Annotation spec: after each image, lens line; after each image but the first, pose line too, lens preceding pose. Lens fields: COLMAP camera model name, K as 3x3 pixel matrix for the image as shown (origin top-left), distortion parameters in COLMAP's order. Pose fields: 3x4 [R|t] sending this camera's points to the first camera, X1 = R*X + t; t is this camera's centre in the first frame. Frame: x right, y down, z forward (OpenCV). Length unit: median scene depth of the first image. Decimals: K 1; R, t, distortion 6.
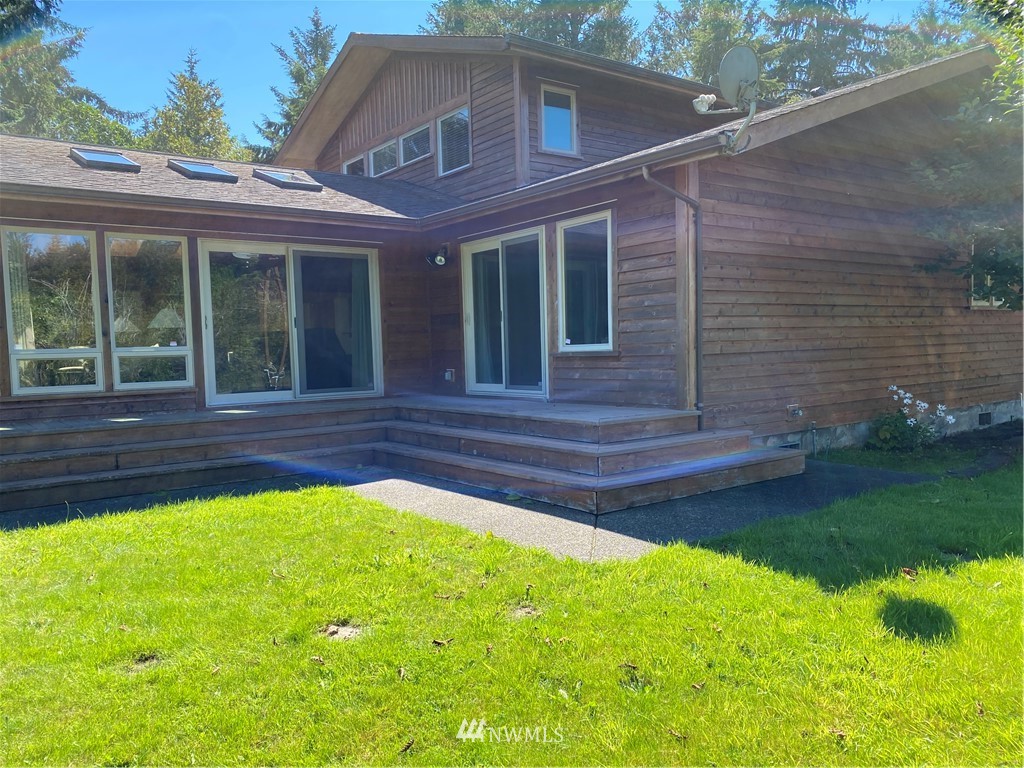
lens RADIAL K [[783.8, 0, 512.1], [0, 783.8, 384.7], [0, 0, 1]] dist [0.019296, -0.003656]
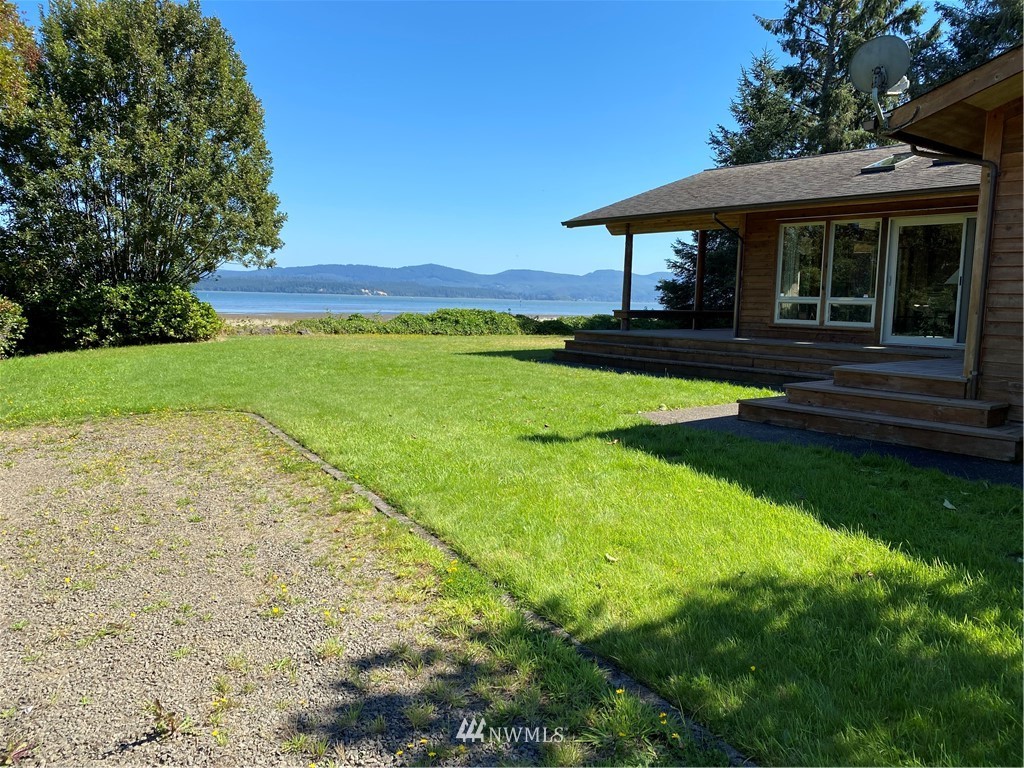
lens RADIAL K [[783.8, 0, 512.0], [0, 783.8, 384.4], [0, 0, 1]] dist [0.019296, -0.003656]
pose [[0.032981, 0.139277, -0.989704, 1.004896], [-0.070067, 0.988129, 0.136721, -0.045454], [0.996997, 0.064836, 0.042349, 0.332444]]
